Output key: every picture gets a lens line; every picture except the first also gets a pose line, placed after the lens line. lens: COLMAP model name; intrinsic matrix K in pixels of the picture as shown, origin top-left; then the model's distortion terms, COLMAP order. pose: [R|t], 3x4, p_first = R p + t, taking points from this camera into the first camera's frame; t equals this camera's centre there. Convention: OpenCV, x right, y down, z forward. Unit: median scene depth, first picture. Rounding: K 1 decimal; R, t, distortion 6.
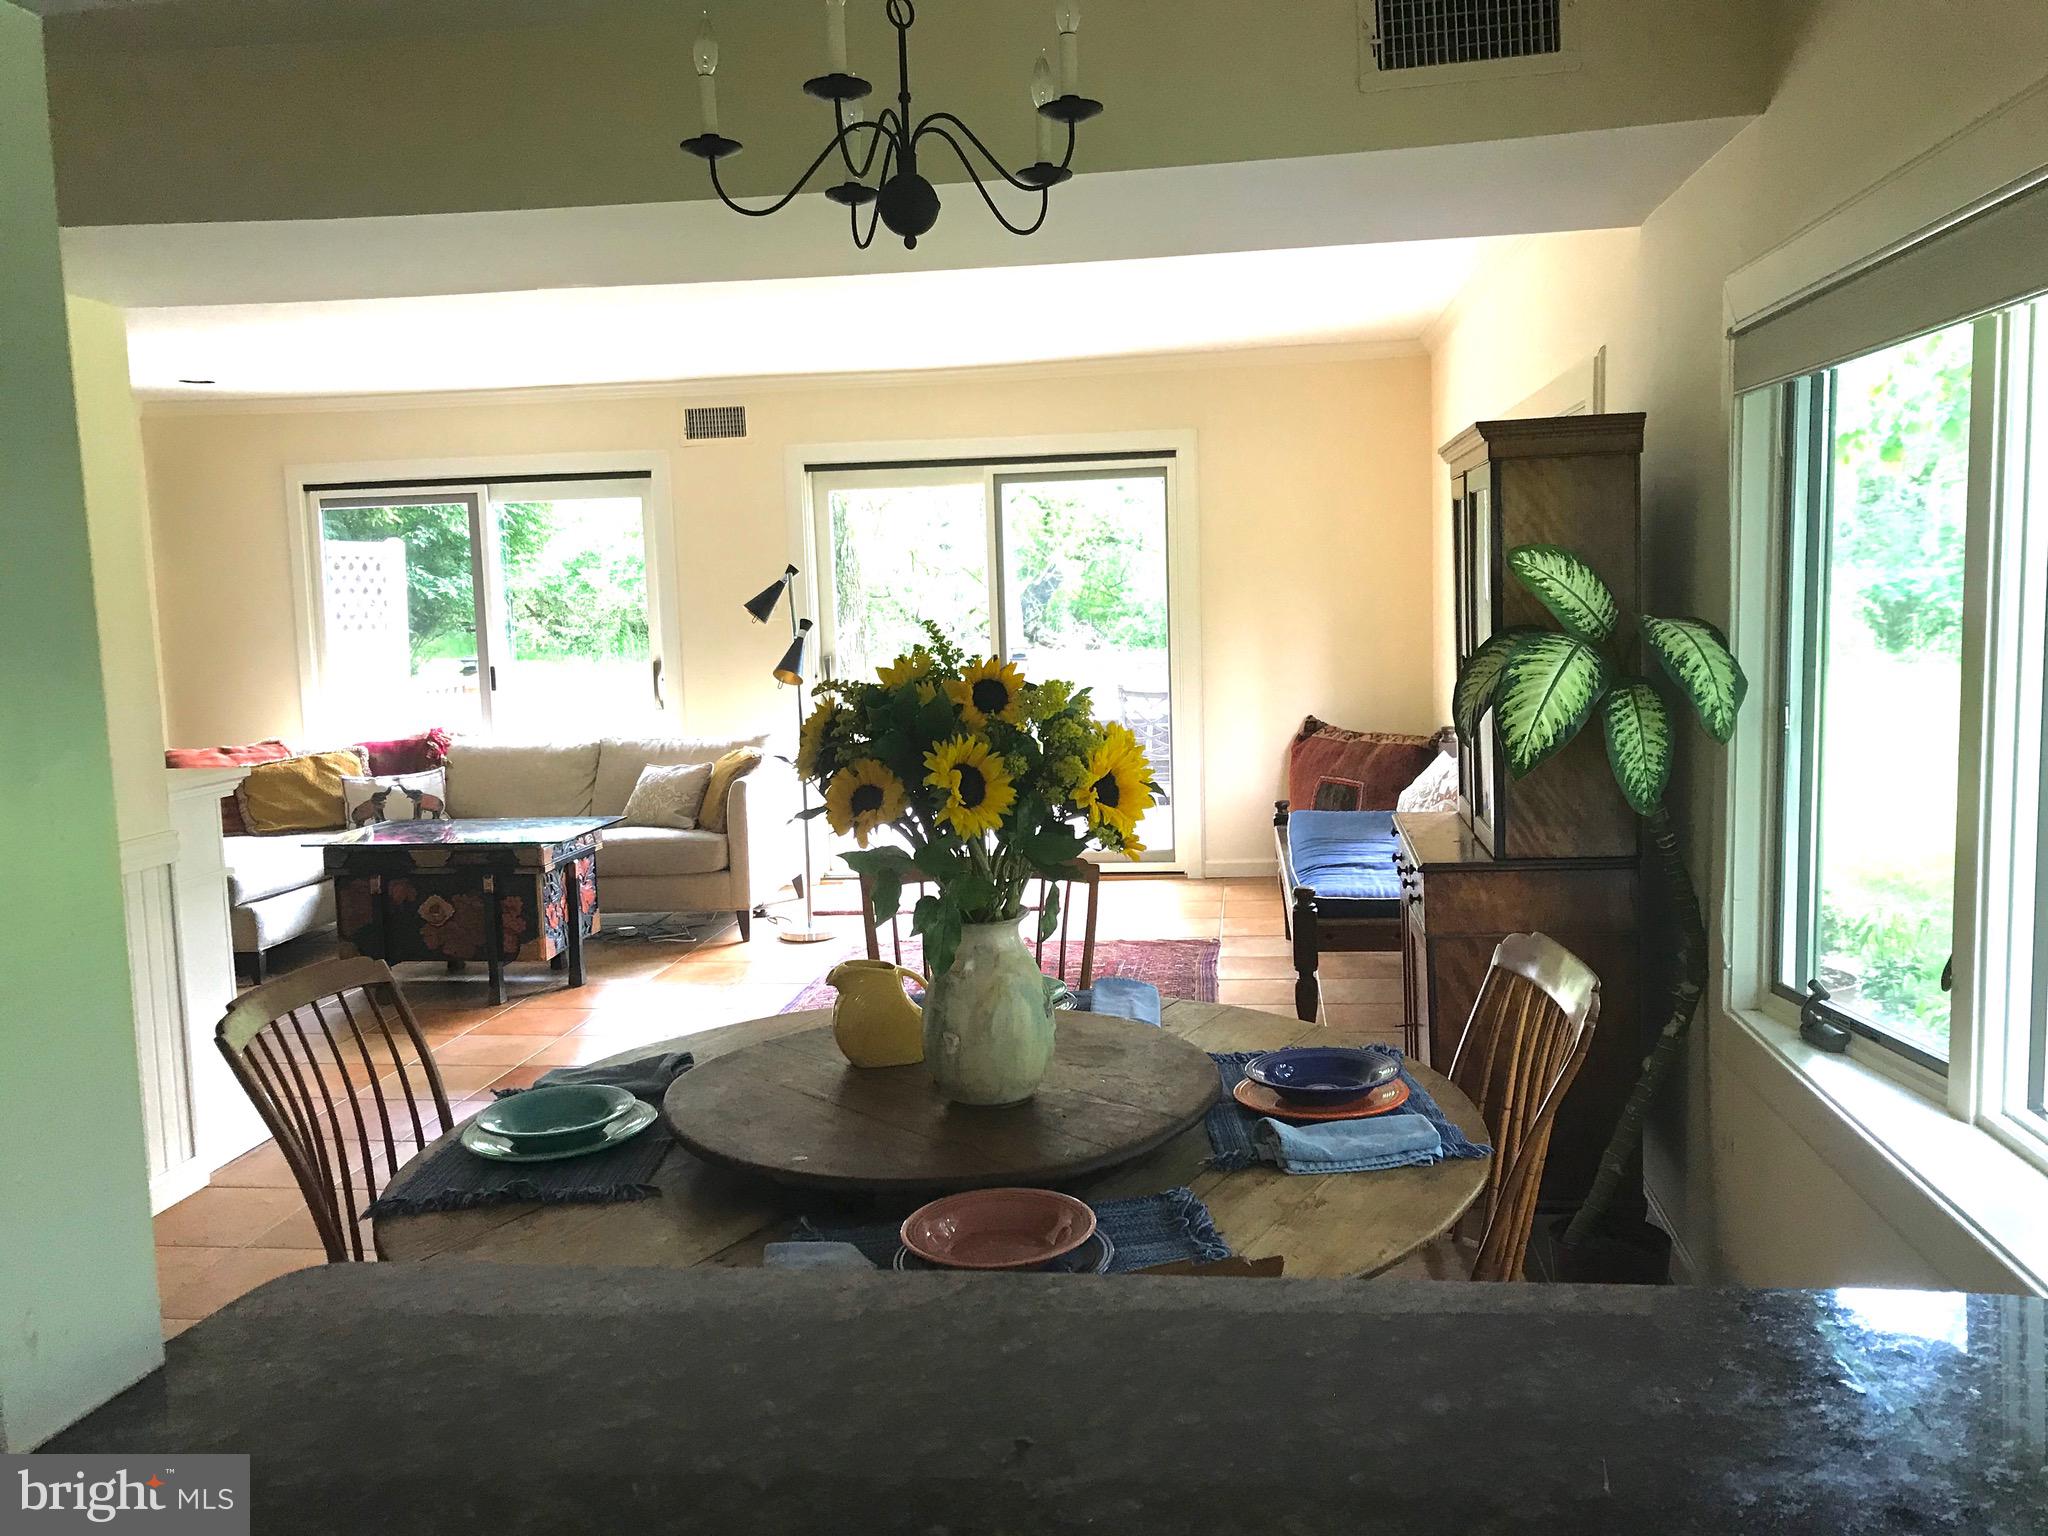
lens RADIAL K [[1668.5, 0, 1025.8], [0, 1668.5, 753.7], [0, 0, 1]] dist [0.046992, -0.063952]
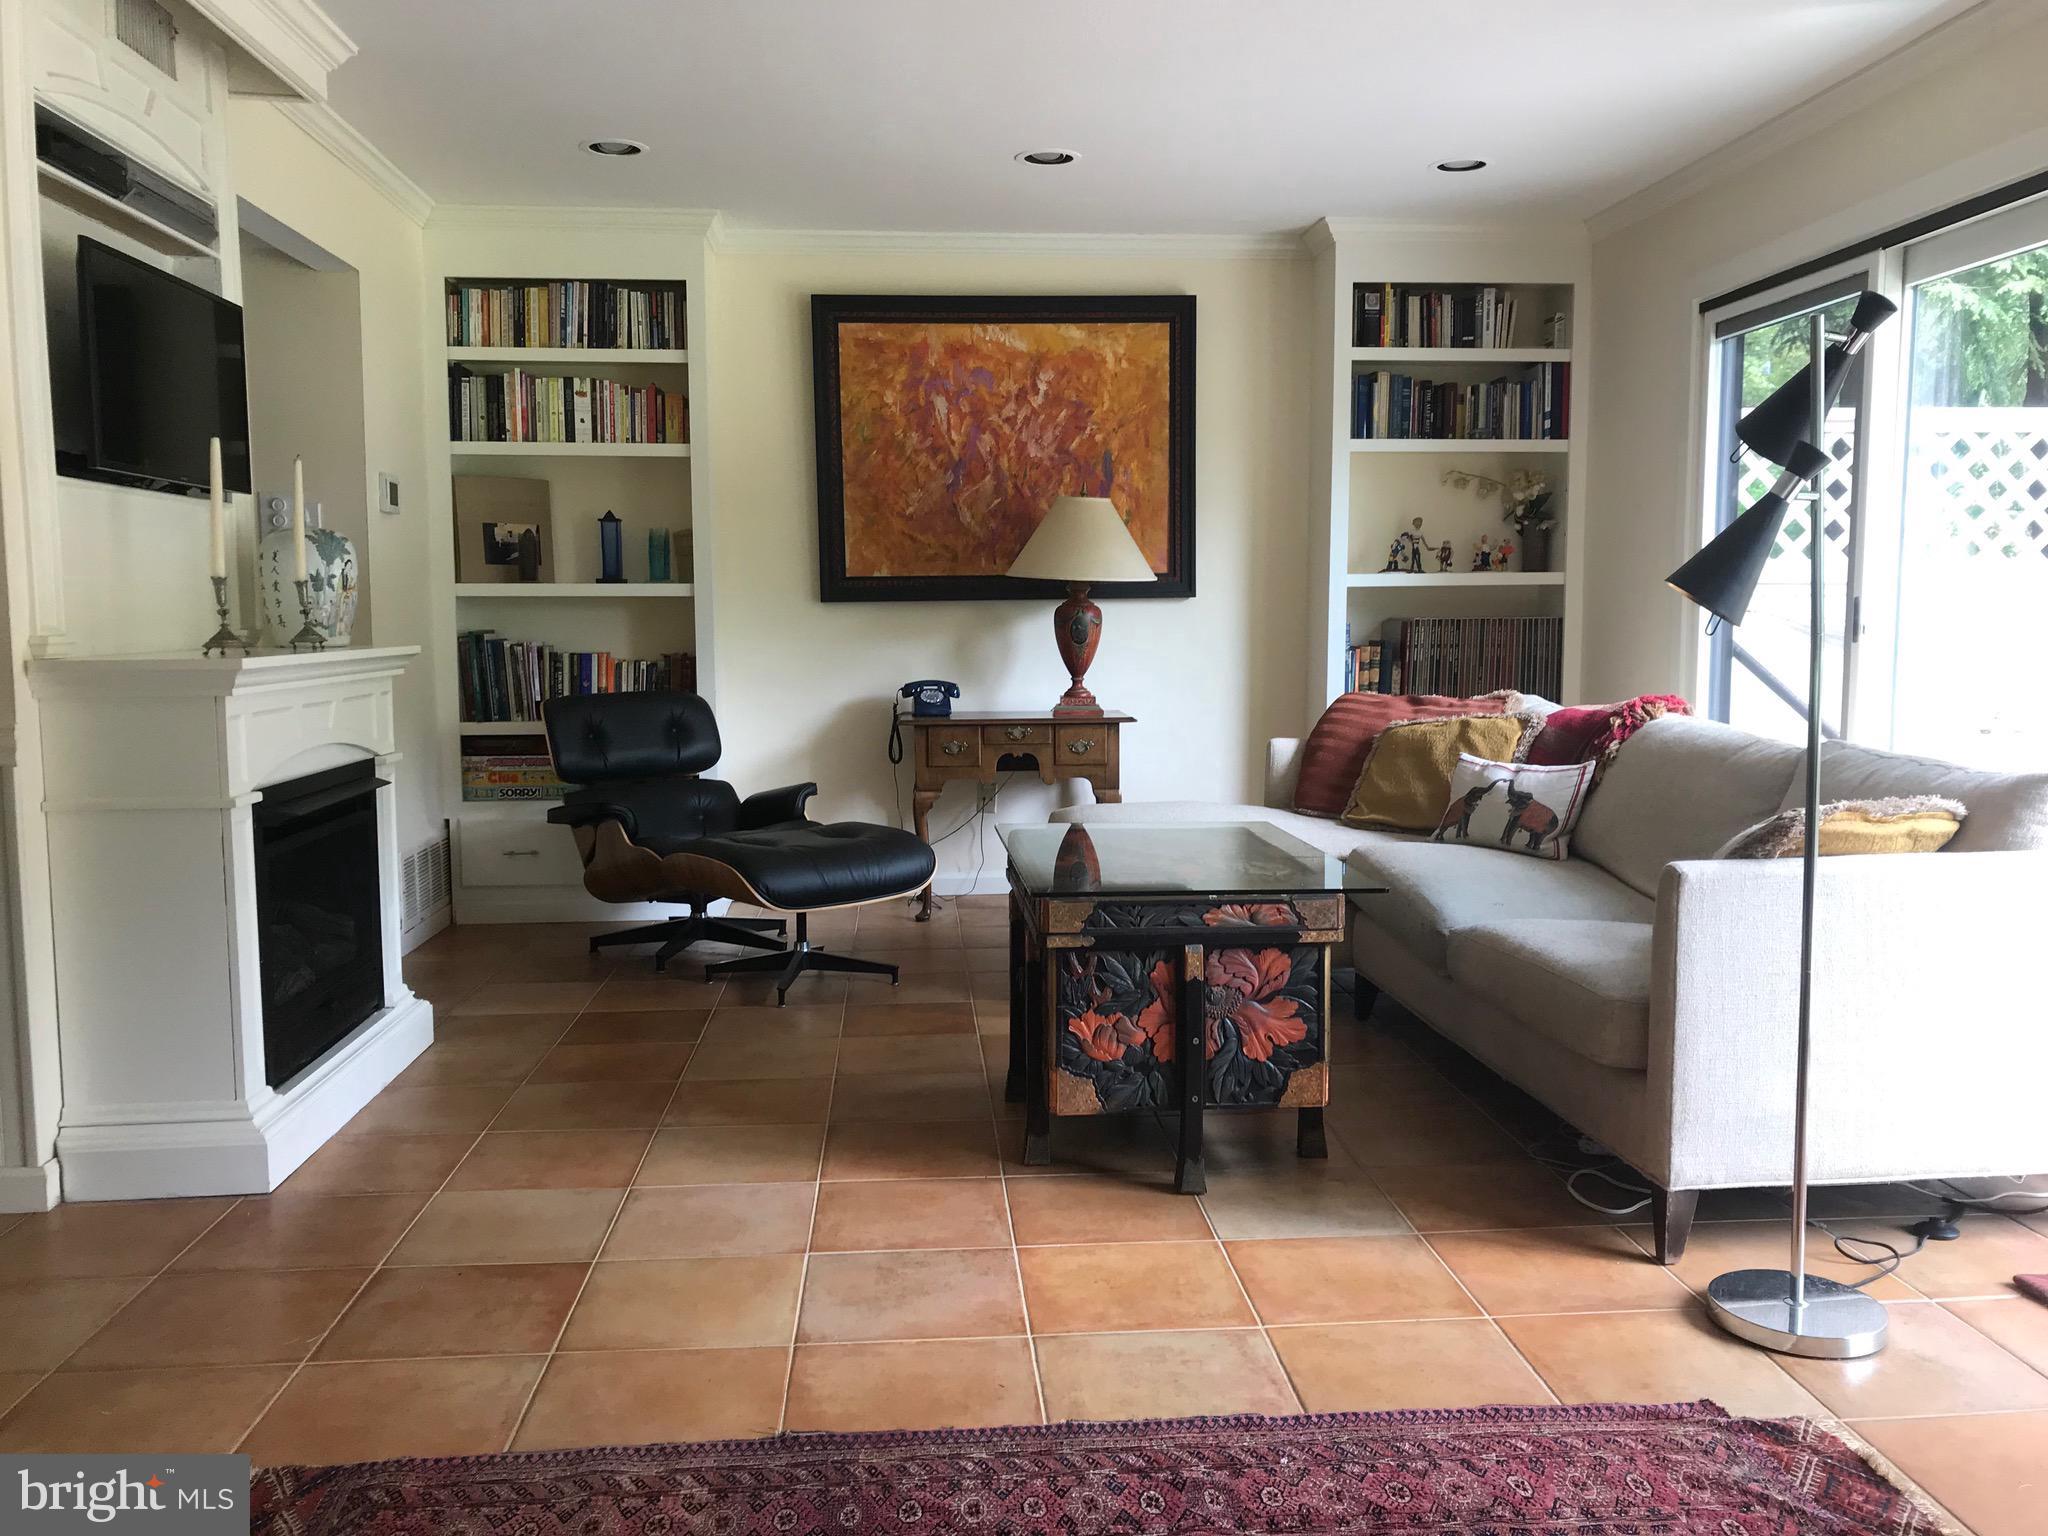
lens RADIAL K [[1668.5, 0, 1040.6], [0, 1668.5, 755.2], [0, 0, 1]] dist [0.046992, -0.063952]
pose [[0.211353, 0.114986, -0.970623, 0.161361], [-0.098724, 0.990489, 0.095842, -0.029335], [0.972411, 0.075567, 0.220694, 0.671946]]
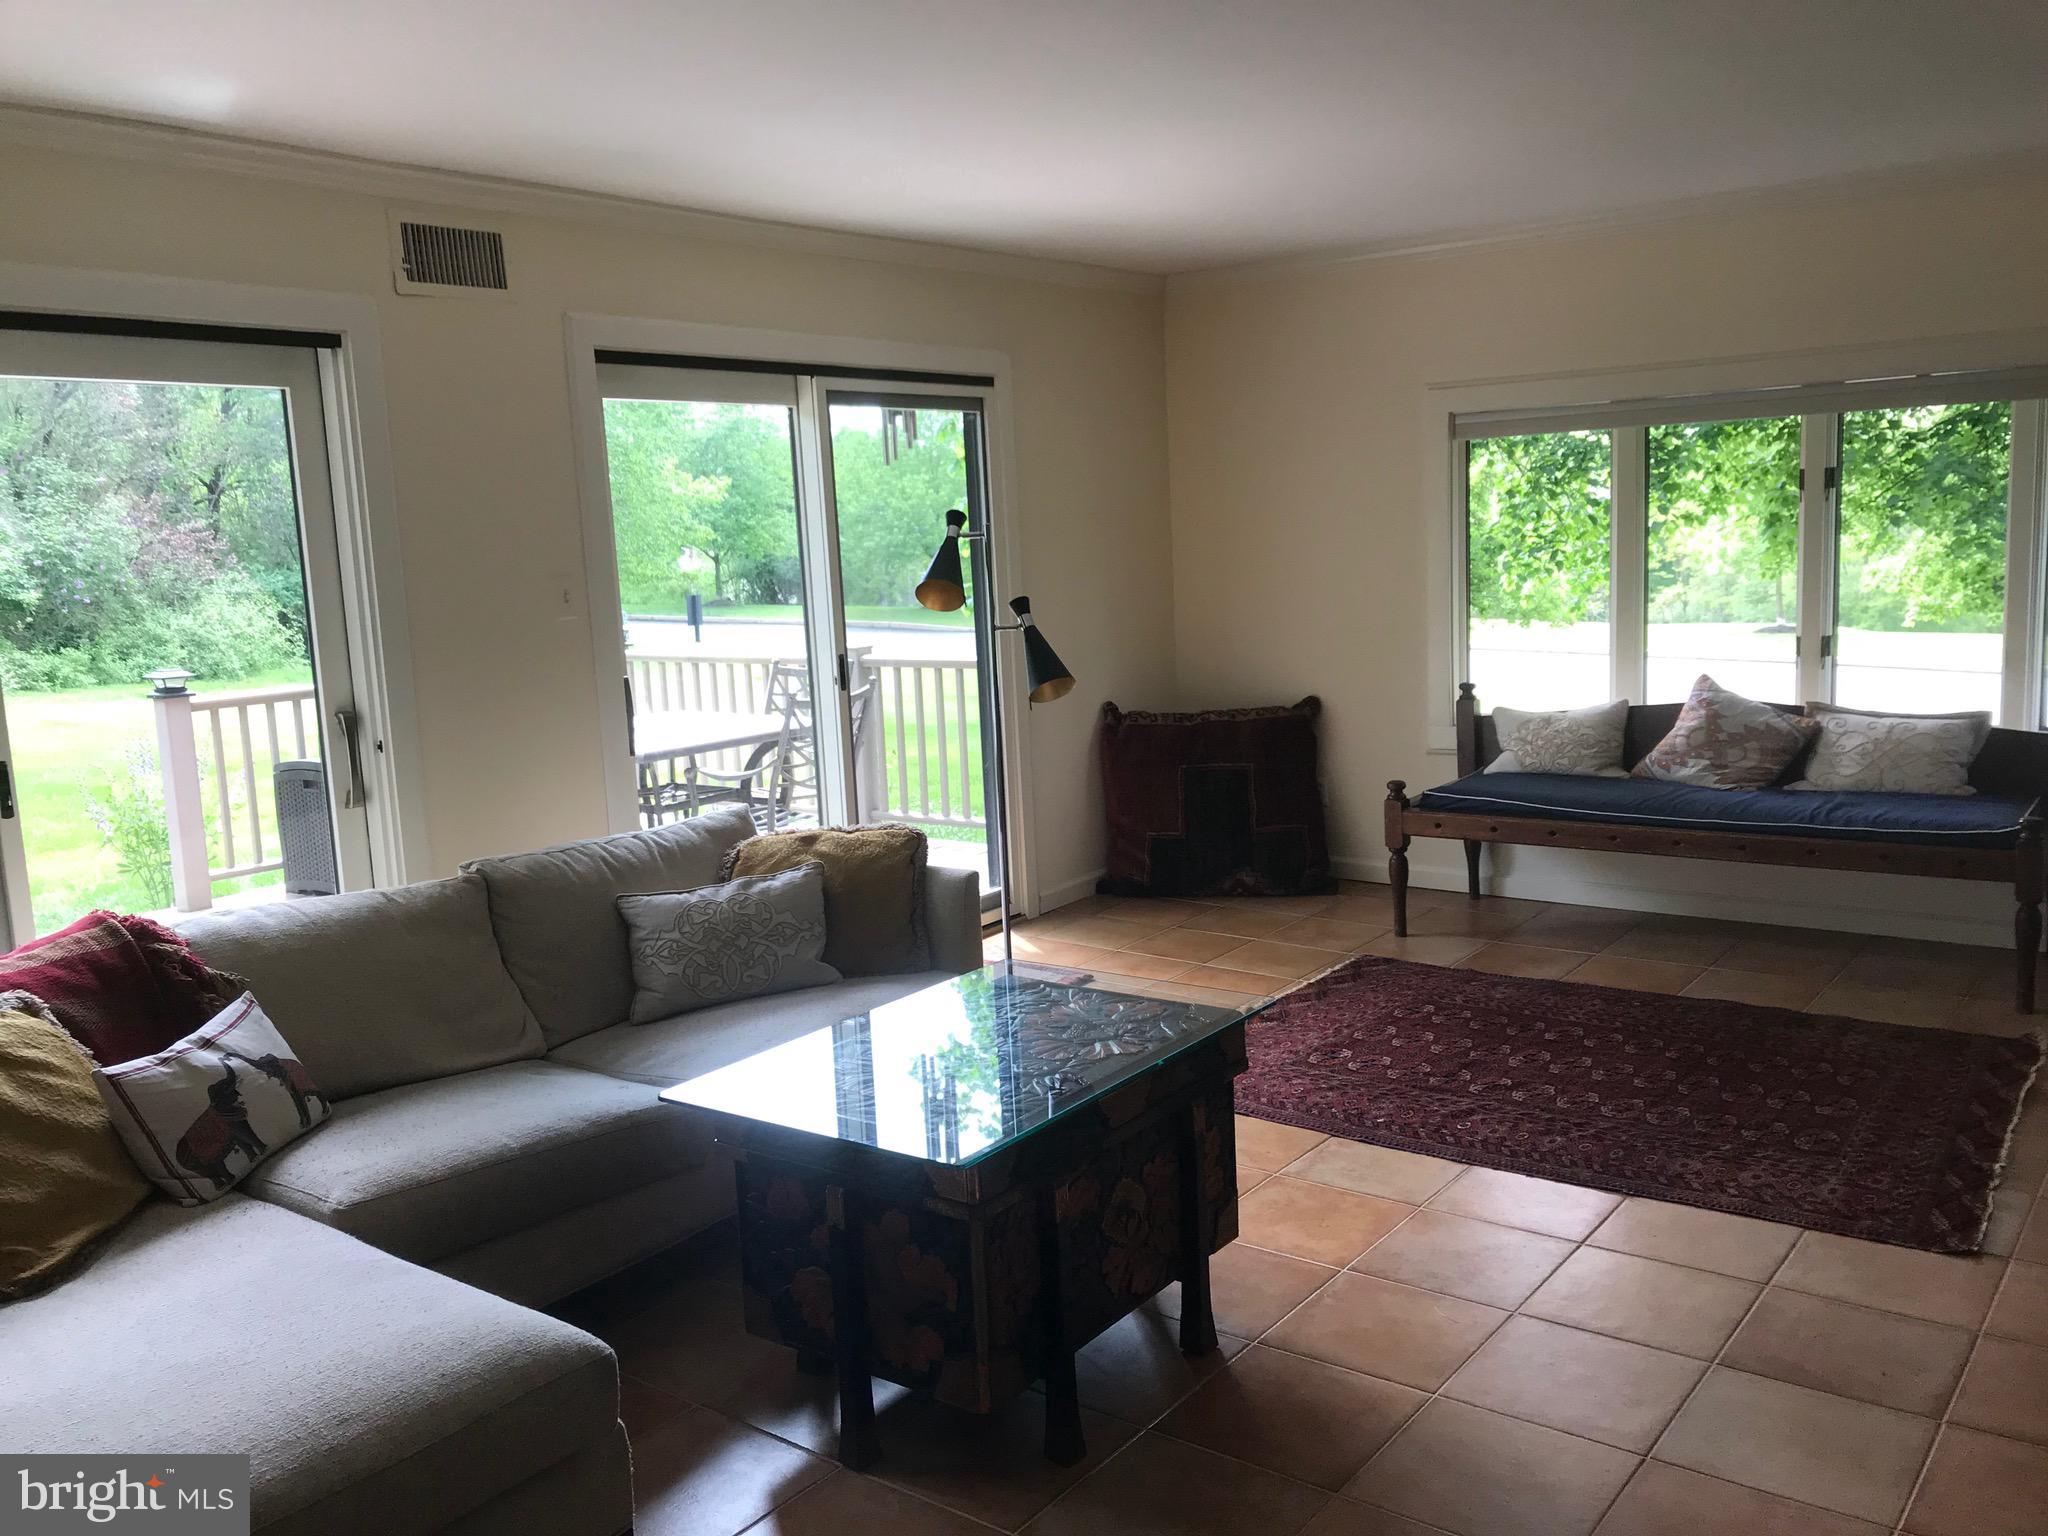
lens RADIAL K [[1668.5, 0, 1037.9], [0, 1668.5, 757.9], [0, 0, 1]] dist [0.046992, -0.063952]
pose [[0.503250, -0.113273, 0.856685, -0.585488], [0.119537, 0.990966, 0.060807, -0.050581], [-0.855833, 0.071804, 0.512244, 0.593410]]
